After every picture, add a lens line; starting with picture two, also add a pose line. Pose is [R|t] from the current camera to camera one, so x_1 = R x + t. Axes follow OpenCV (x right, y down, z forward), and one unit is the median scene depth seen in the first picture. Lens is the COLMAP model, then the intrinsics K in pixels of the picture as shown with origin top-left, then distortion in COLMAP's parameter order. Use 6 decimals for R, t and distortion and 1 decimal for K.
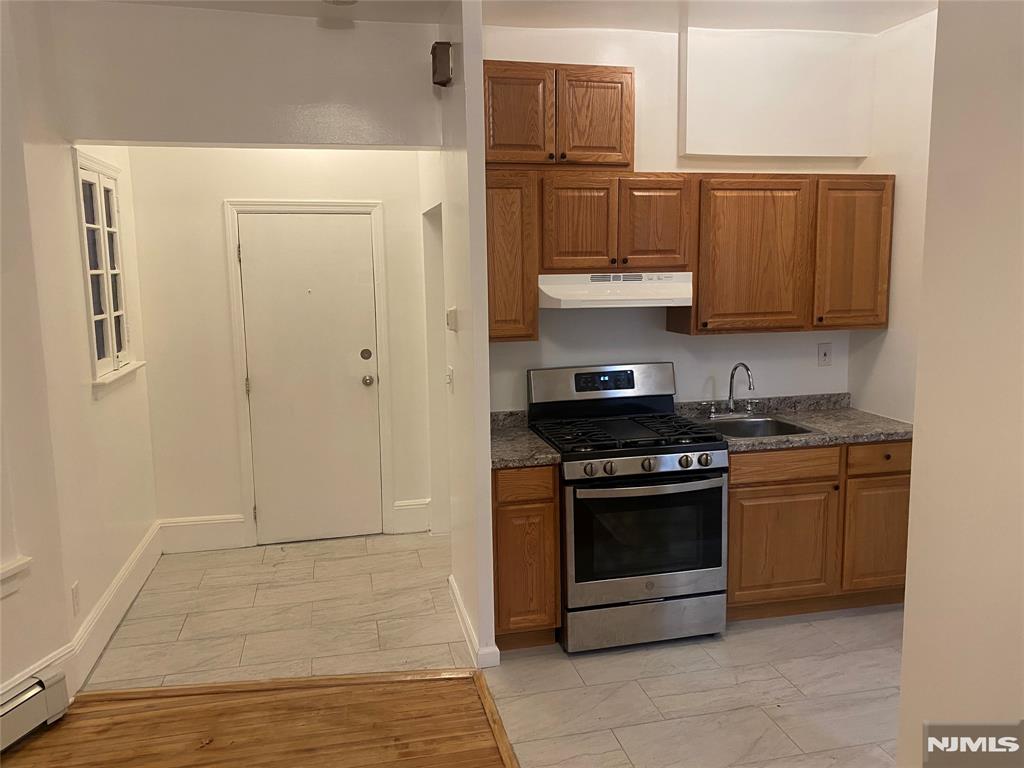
lens RADIAL K [[781.6, 0, 510.6], [0, 781.6, 376.9], [0, 0, 1]] dist [0.007649, -0.019819]
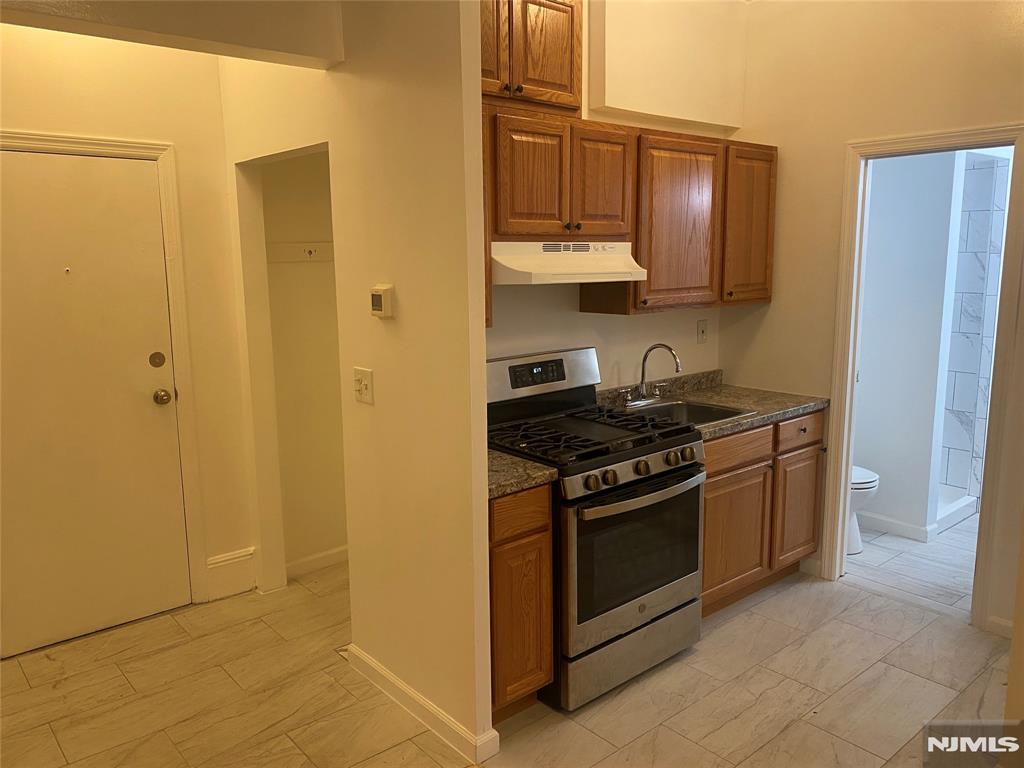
lens RADIAL K [[781.6, 0, 507.3], [0, 781.6, 383.7], [0, 0, 1]] dist [0.007649, -0.019819]
pose [[0.884454, -0.071933, 0.461050, -0.310166], [0.063282, 0.997409, 0.034220, -0.015268], [-0.462317, -0.001090, 0.886714, 0.296677]]
